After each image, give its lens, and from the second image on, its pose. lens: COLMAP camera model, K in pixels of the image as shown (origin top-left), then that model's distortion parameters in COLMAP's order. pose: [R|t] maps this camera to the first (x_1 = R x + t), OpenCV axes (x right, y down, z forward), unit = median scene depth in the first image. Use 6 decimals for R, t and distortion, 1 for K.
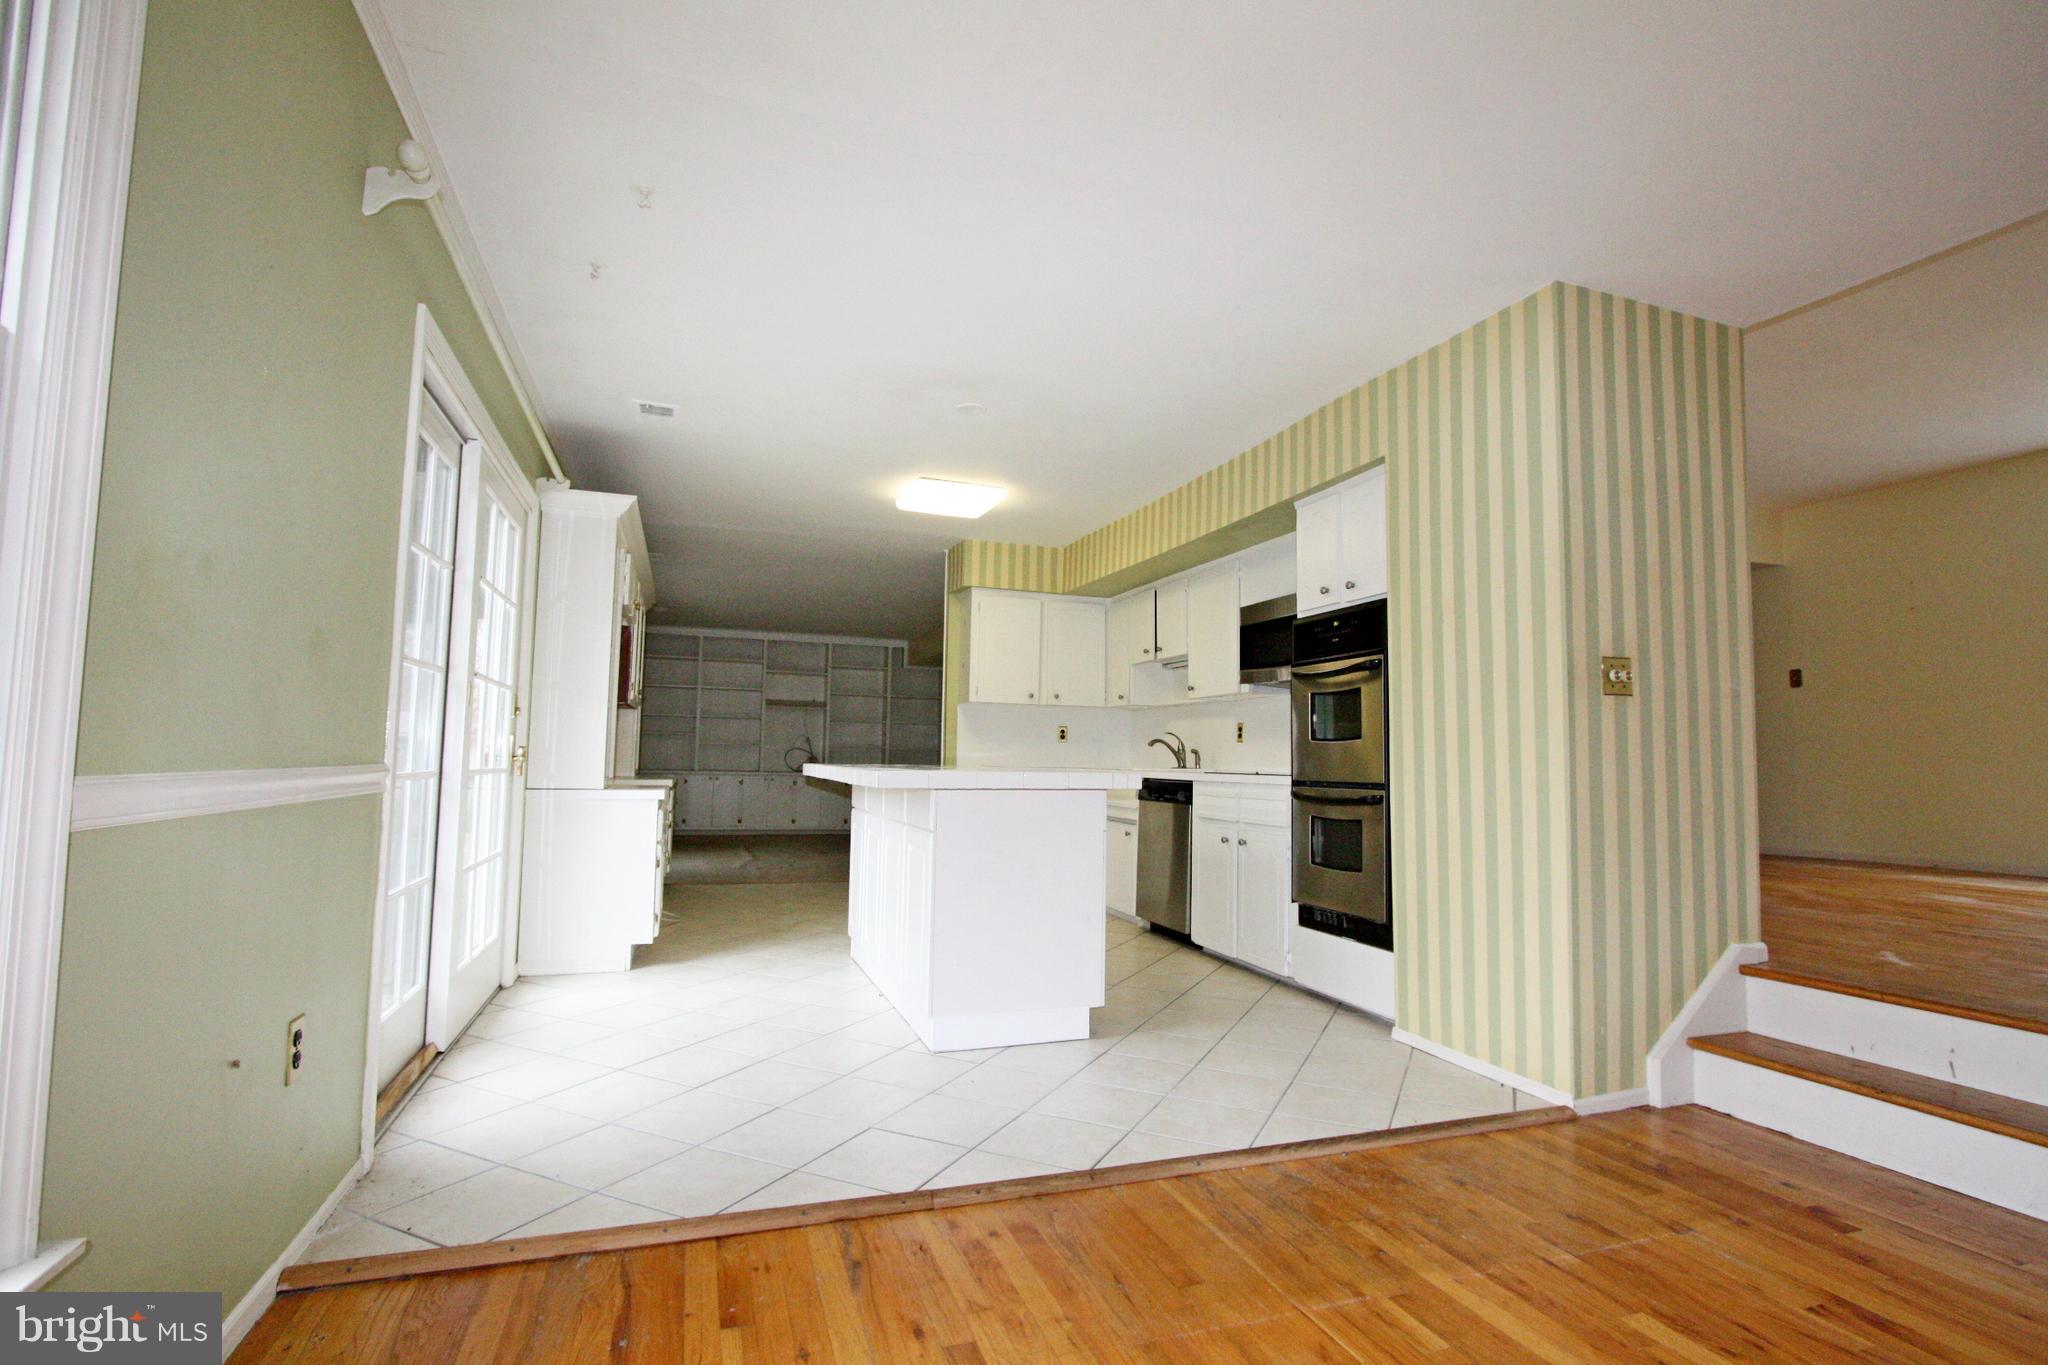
lens RADIAL K [[958.6, 0, 1028.5], [0, 958.6, 688.6], [0, 0, 1]] dist [-0.013458, -0.000295]
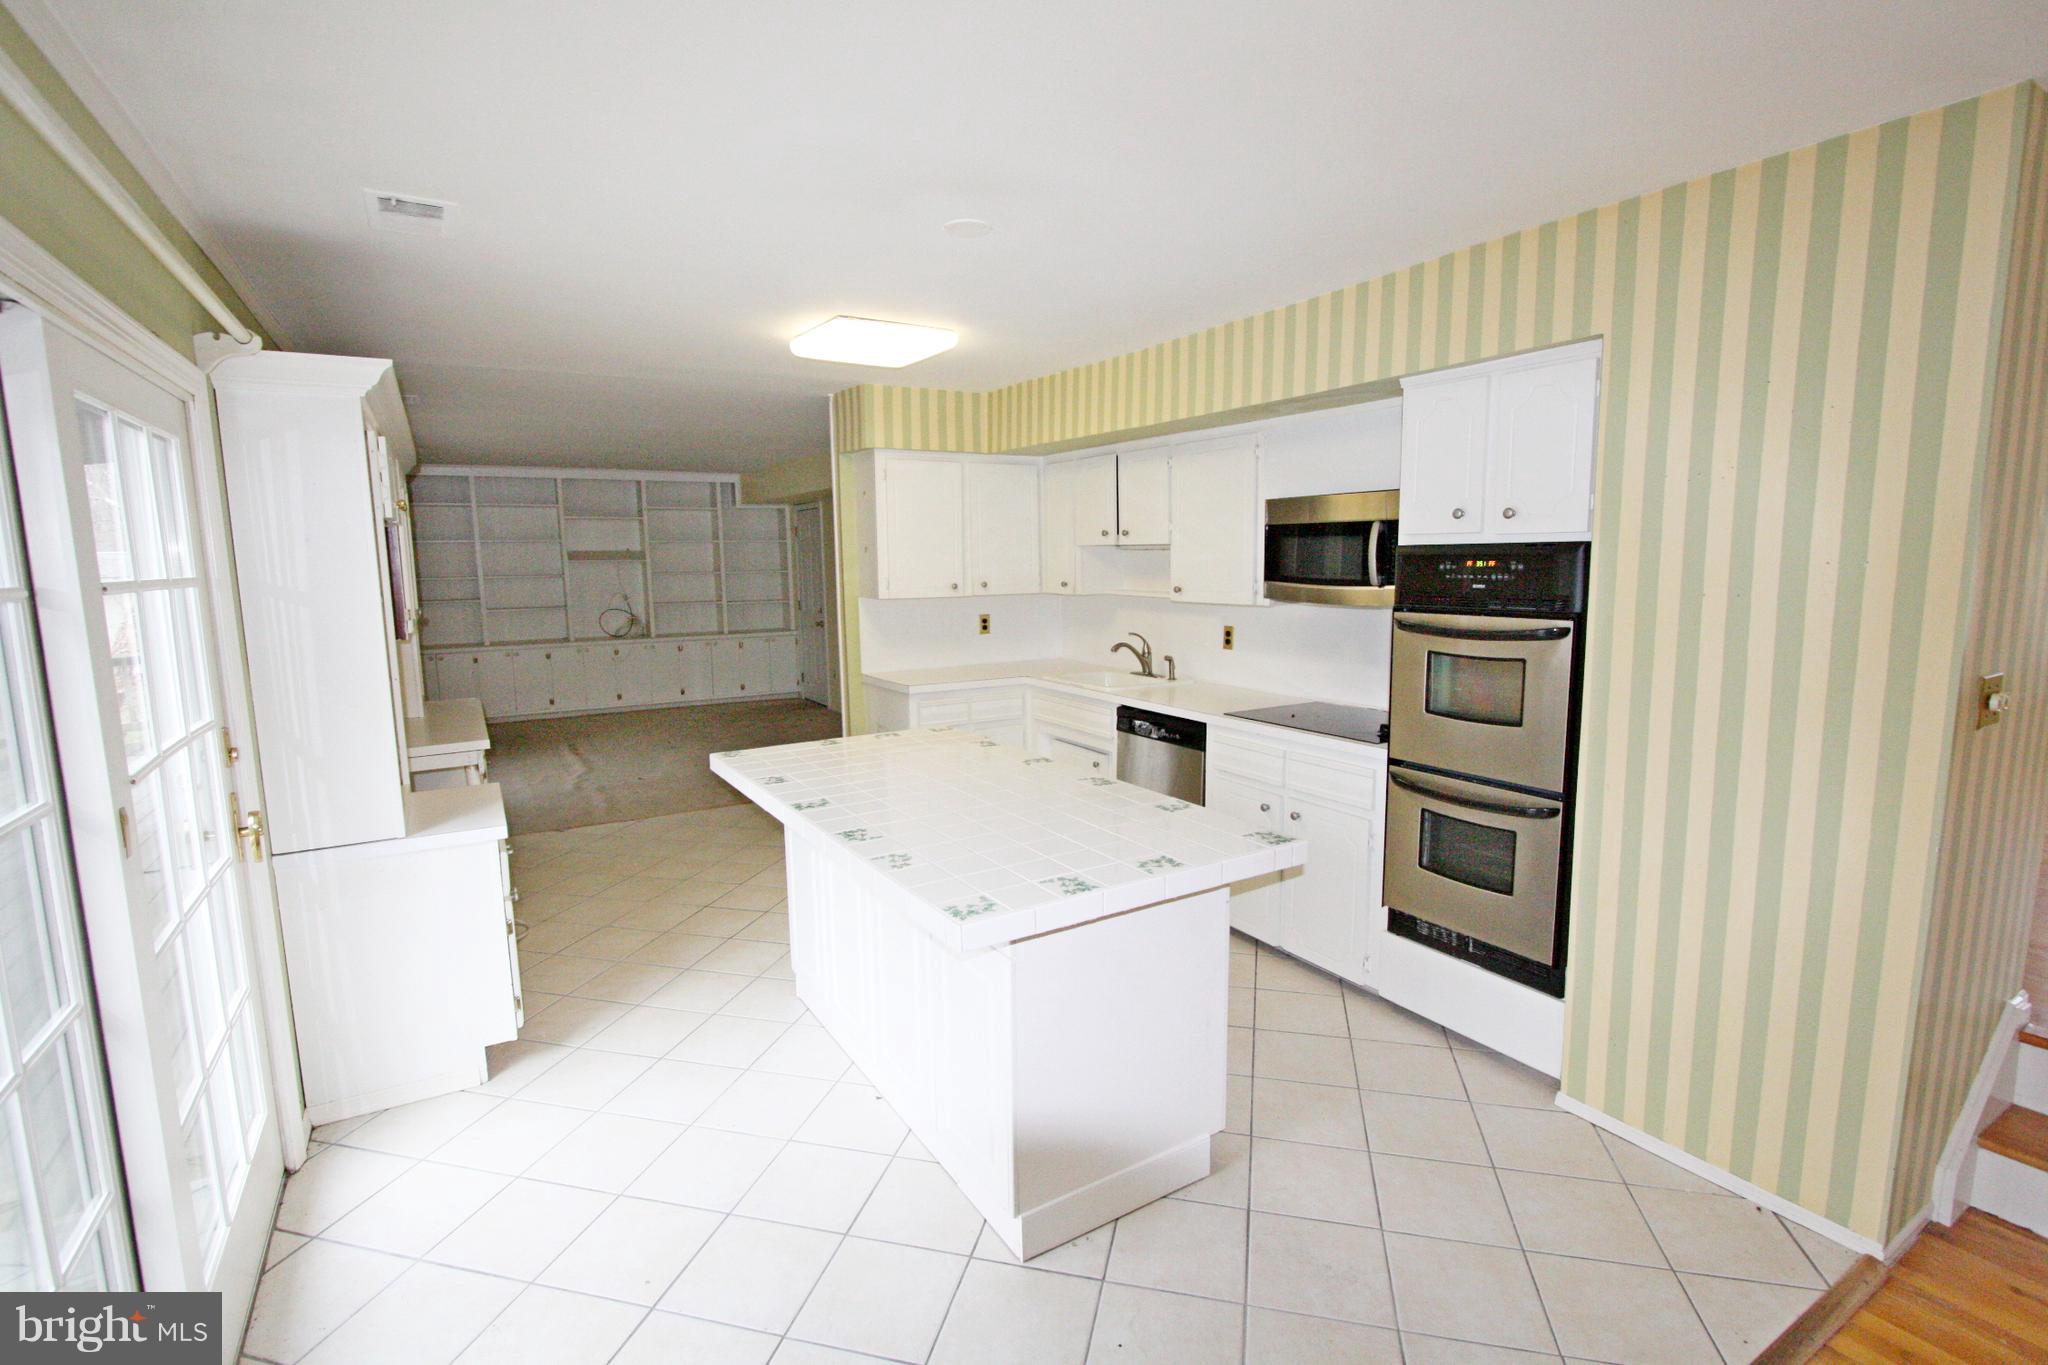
lens RADIAL K [[958.6, 0, 1032.6], [0, 958.6, 685.9], [0, 0, 1]] dist [-0.013458, -0.000295]
pose [[0.977998, -0.057689, 0.200480, -0.128784], [0.014000, 0.976988, 0.212835, -0.105129], [-0.208145, -0.205346, 0.956300, 0.266213]]
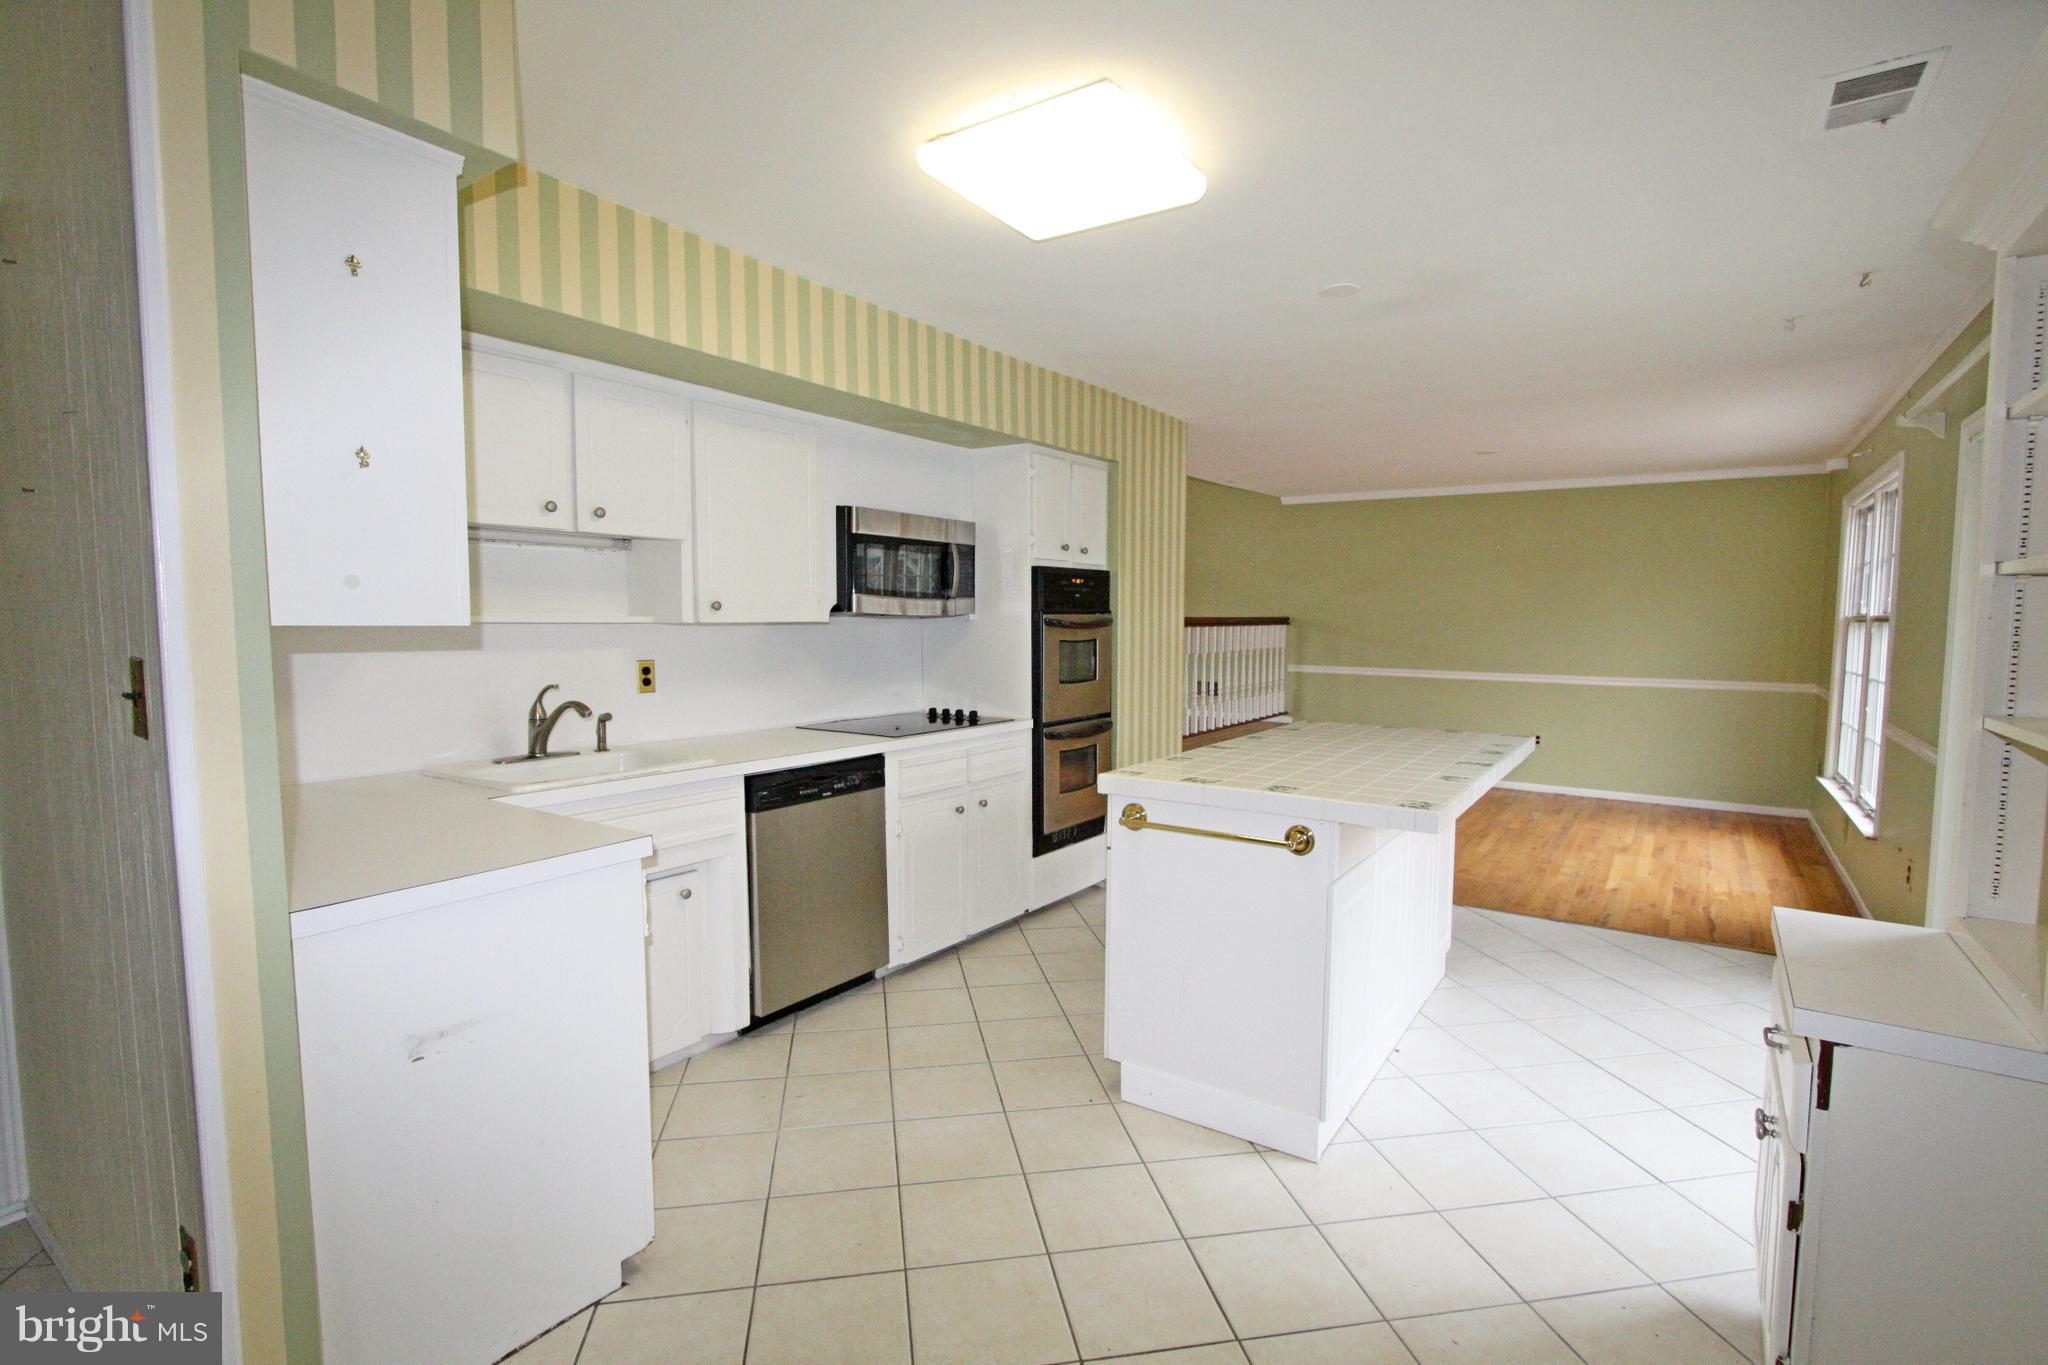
lens RADIAL K [[958.6, 0, 1016.6], [0, 958.6, 697.9], [0, 0, 1]] dist [-0.013458, -0.000295]
pose [[-0.574175, -0.086968, 0.814101, -0.450790], [-0.073442, 0.995805, 0.054581, 0.011107], [-0.815432, -0.028450, -0.578153, 1.316306]]
